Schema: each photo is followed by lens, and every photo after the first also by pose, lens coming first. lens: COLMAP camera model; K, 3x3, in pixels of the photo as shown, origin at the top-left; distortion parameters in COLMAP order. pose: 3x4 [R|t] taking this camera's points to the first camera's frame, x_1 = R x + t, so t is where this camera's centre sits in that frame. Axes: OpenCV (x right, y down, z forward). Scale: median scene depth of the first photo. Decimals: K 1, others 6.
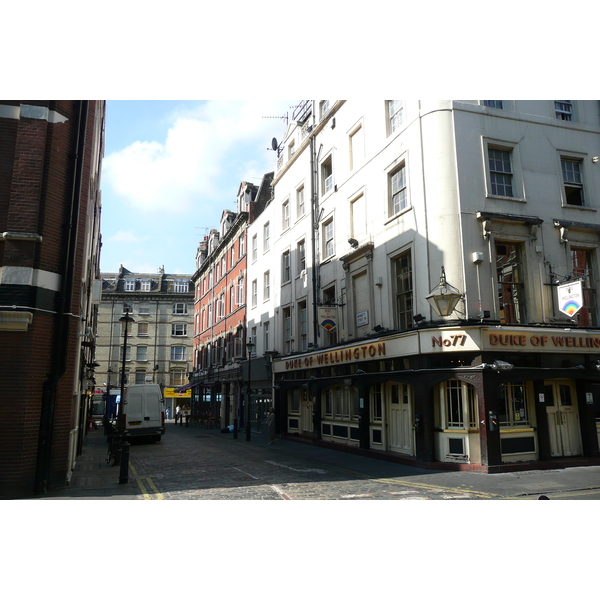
lens RADIAL K [[488.0, 0, 300.0], [0, 488.0, 300.0], [0, 0, 1]] dist [-0.007490, -0.002203]
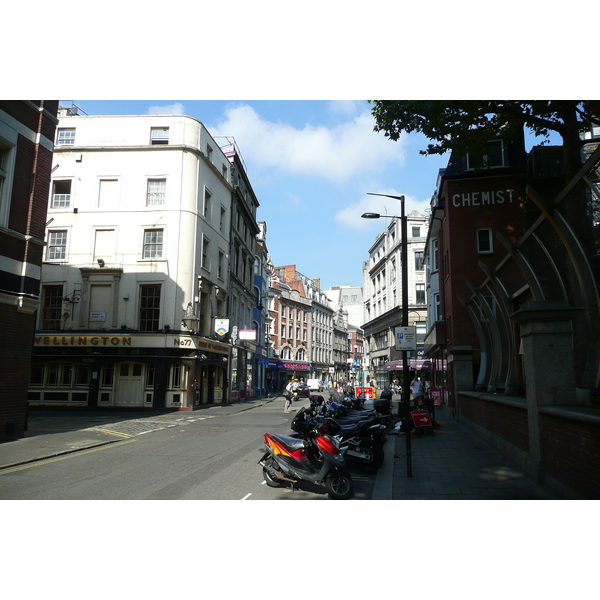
lens RADIAL K [[488.0, 0, 300.0], [0, 488.0, 300.0], [0, 0, 1]] dist [-0.007490, -0.002203]
pose [[0.411638, 0.159774, 0.897233, -1.095706], [-0.186503, 0.978445, -0.088670, 0.007560], [-0.892060, -0.130837, 0.432563, -0.161708]]
